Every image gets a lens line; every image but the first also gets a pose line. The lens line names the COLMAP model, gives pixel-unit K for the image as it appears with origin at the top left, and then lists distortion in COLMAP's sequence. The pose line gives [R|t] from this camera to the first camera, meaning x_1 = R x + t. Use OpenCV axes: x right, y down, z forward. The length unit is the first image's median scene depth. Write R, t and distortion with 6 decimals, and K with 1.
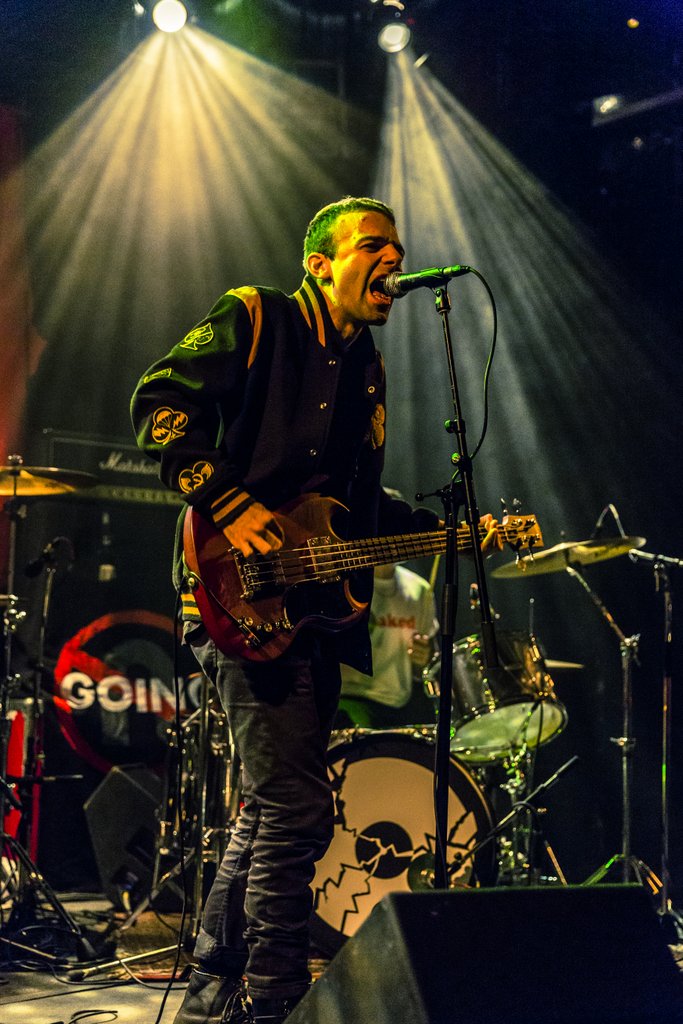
lens RADIAL K [[1455.7, 0, 345.4], [0, 1455.7, 519.7], [0, 0, 1]] dist [-0.007086, 0.000000]
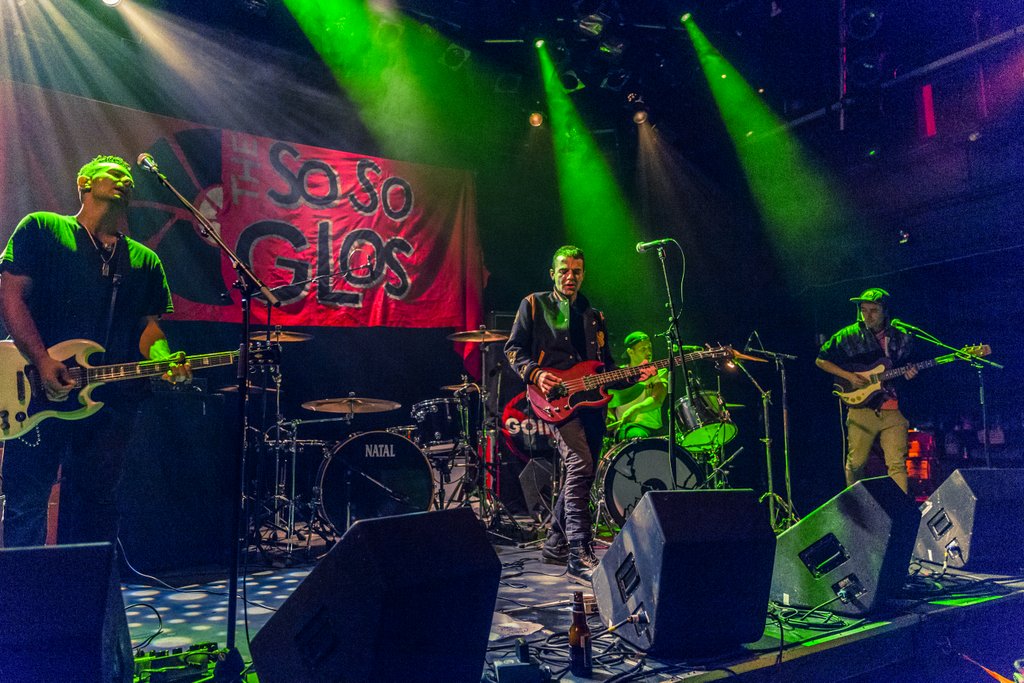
lens RADIAL K [[714.1, 0, 491.4], [0, 714.1, 331.8], [0, 0, 1]] dist [0.037408, -0.001628]
pose [[0.979355, -0.059108, -0.193311, 0.007555], [0.055613, 0.998177, -0.023463, -0.004712], [0.194346, 0.012229, 0.980857, -0.111423]]
